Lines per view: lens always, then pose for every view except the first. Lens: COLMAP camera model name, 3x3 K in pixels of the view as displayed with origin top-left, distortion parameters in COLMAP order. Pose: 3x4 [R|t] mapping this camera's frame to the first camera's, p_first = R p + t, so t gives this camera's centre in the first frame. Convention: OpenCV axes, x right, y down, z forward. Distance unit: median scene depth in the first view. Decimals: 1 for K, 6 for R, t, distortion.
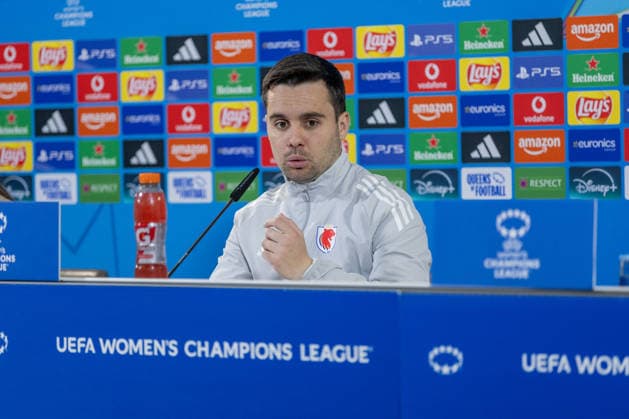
lens RADIAL K [[3803.3, 0, 293.2], [0, 3803.3, 211.1], [0, 0, 1]] dist [0.197697, 8.381897]
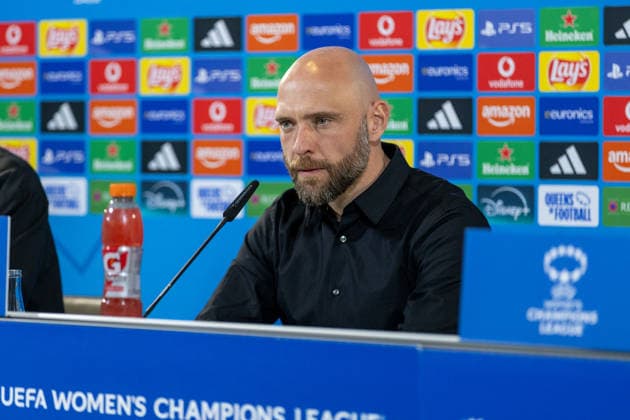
lens RADIAL K [[3791.6, 0, 244.4], [0, 3791.6, 209.0], [0, 0, 1]] dist [0.211025, -11.992175]
pose [[0.997699, 0.027222, -0.062086, 0.032025], [-0.027199, 0.999629, 0.001210, -0.005571], [0.062096, 0.000482, 0.998070, 0.181751]]
